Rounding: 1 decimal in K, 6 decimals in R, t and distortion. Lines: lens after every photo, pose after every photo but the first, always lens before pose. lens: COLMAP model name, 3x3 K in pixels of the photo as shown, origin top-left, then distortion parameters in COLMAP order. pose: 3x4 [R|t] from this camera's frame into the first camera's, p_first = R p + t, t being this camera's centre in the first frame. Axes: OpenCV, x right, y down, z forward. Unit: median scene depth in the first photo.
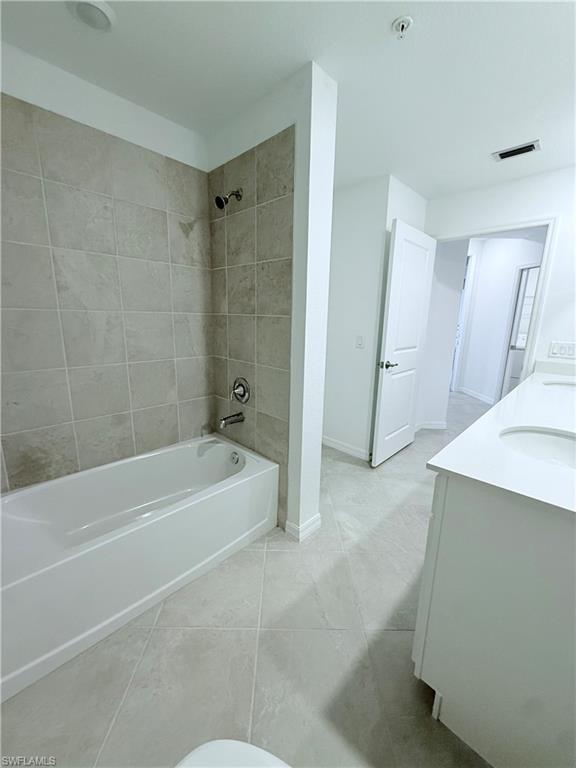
lens RADIAL K [[307.1, 0, 286.5], [0, 307.1, 381.7], [0, 0, 1]] dist [-0.000177, 0.000164]
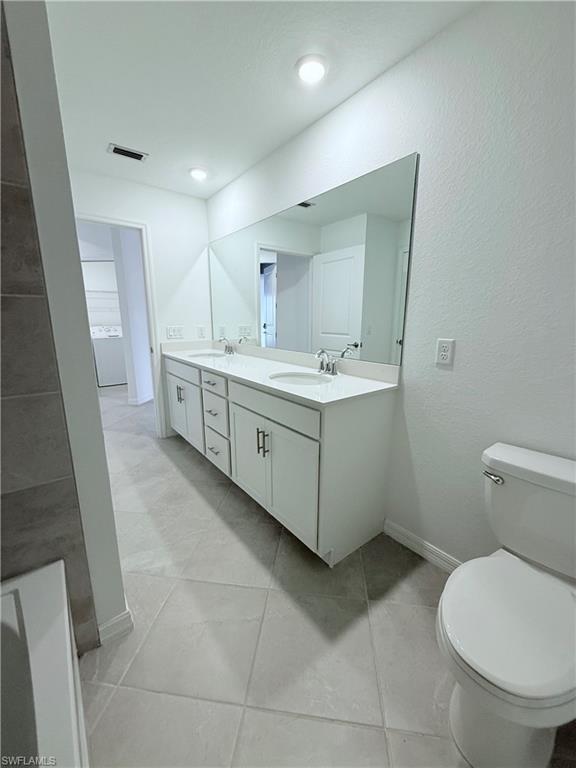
lens RADIAL K [[307.1, 0, 286.5], [0, 307.1, 381.7], [0, 0, 1]] dist [-0.000177, 0.000164]
pose [[0.135617, -0.224533, 0.964983, -0.438338], [0.209594, 0.958440, 0.193554, -0.068846], [-0.968338, 0.176005, 0.177042, 0.430284]]
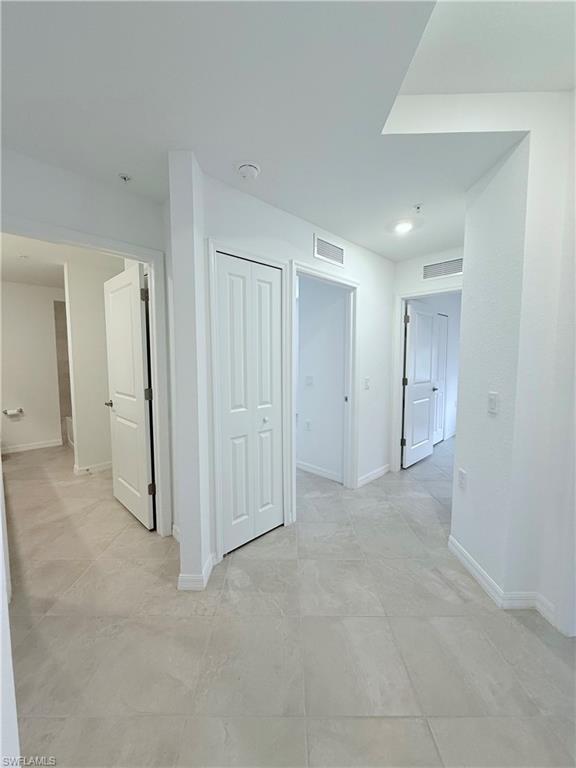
lens RADIAL K [[307.1, 0, 286.5], [0, 307.1, 381.7], [0, 0, 1]] dist [-0.000177, 0.000164]
pose [[-0.016397, 0.054041, -0.998404, 1.900034], [-0.209687, 0.976148, 0.056280, -0.431271], [0.977631, 0.210275, -0.004675, 2.150735]]
